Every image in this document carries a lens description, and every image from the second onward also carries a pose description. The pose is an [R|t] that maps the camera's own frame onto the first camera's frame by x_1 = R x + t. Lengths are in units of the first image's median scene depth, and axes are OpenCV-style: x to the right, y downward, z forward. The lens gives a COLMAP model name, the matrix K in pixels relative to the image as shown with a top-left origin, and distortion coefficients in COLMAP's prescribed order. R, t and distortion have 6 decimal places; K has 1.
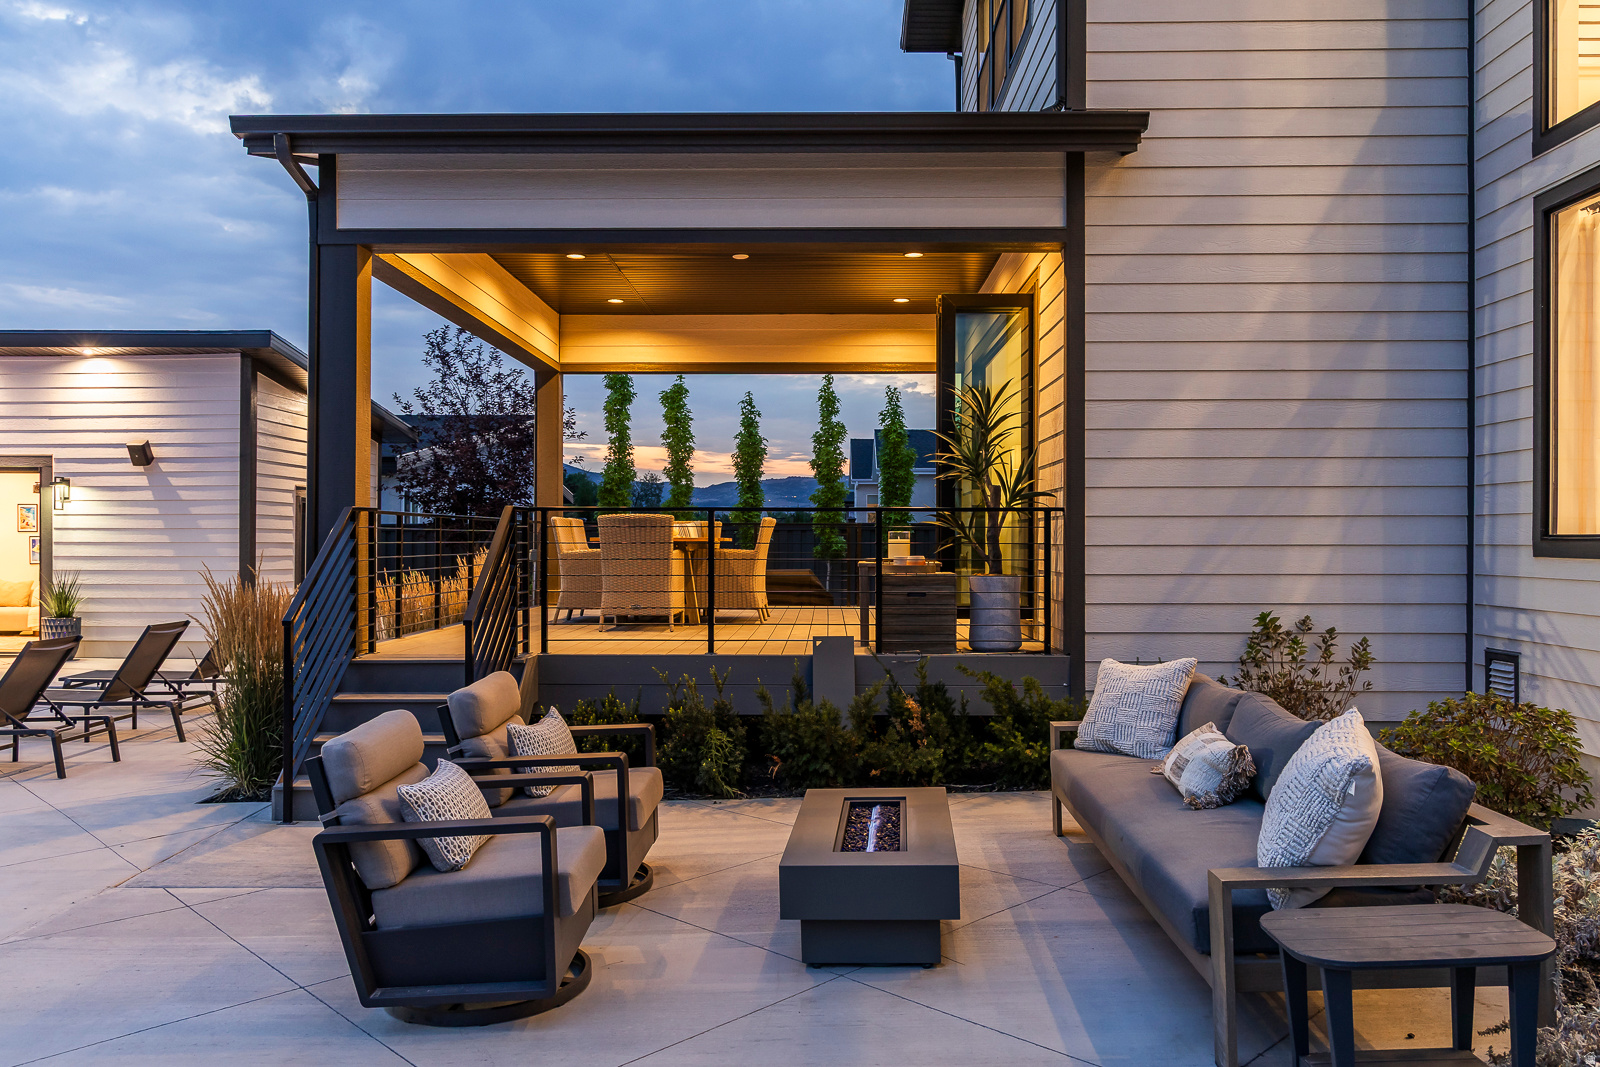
lens RADIAL K [[1172.3, 0, 766.9], [0, 1172.3, 538.4], [0, 0, 1]] dist [0.001163, -0.000650]
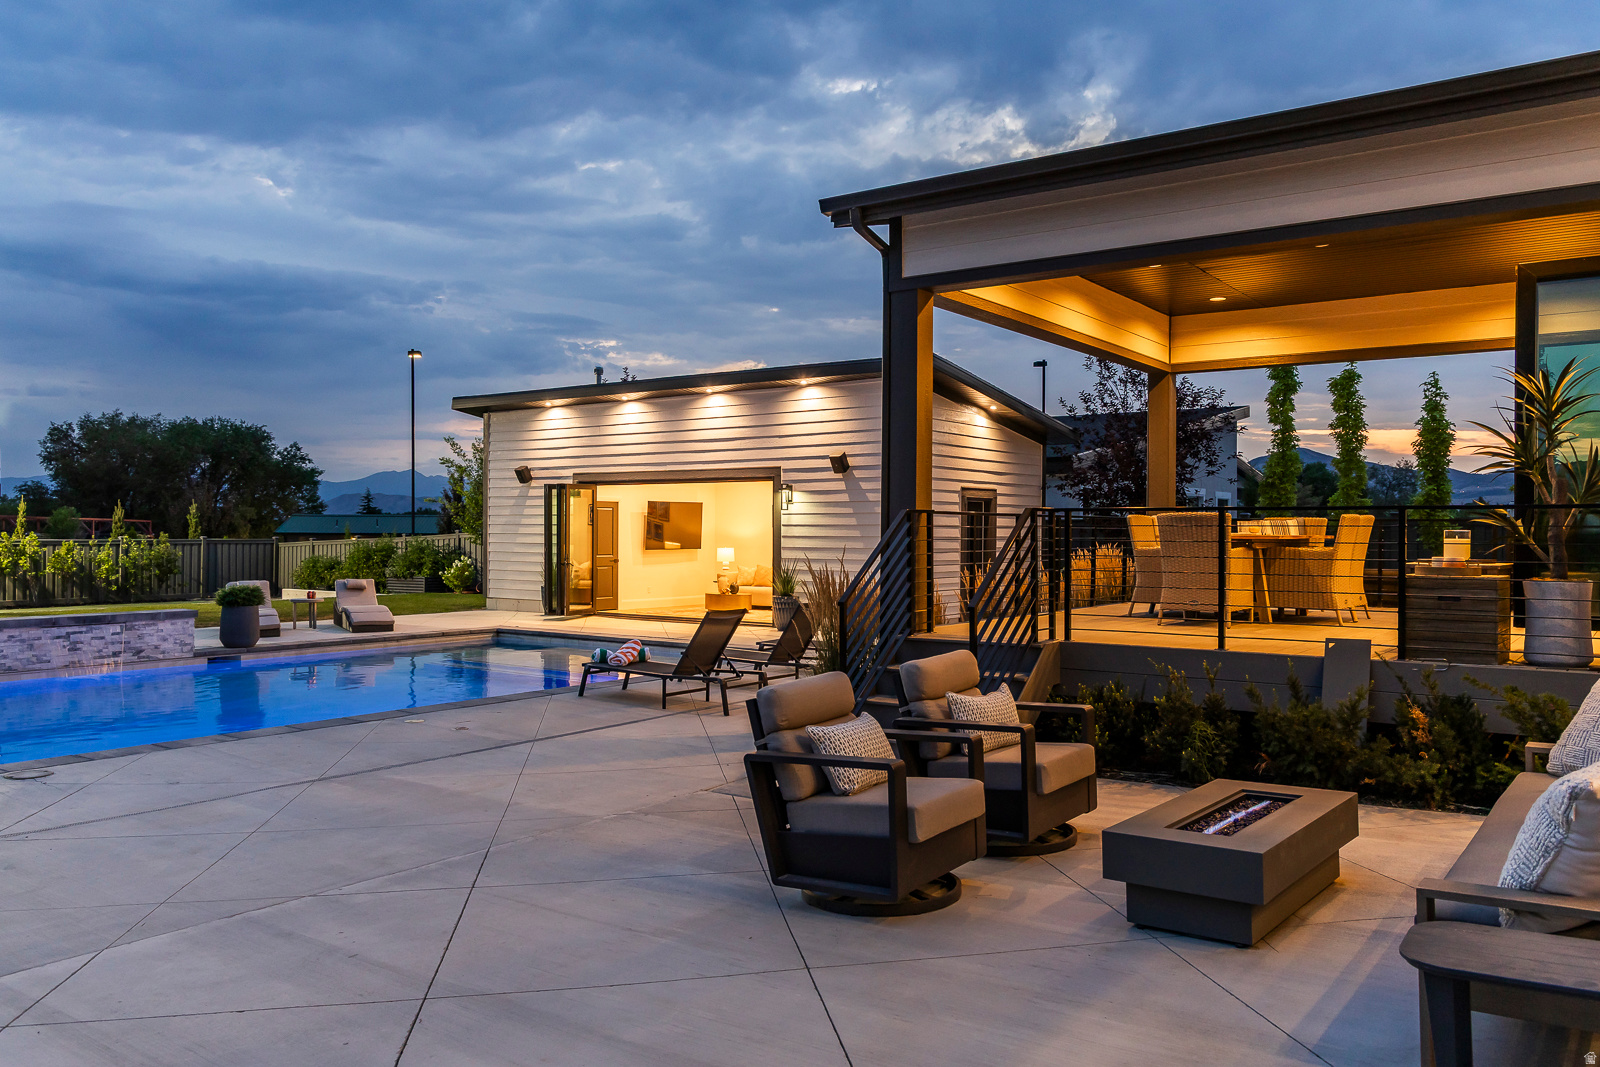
lens RADIAL K [[1181.9, 0, 800.0], [0, 1181.9, 533.5], [0, 0, 1]] dist [-0.040080, 0.049836]
pose [[0.823247, 0.003233, -0.567675, 0.229476], [-0.002212, 0.999994, 0.002489, -0.004684], [0.567680, -0.000793, 0.823249, -0.052953]]
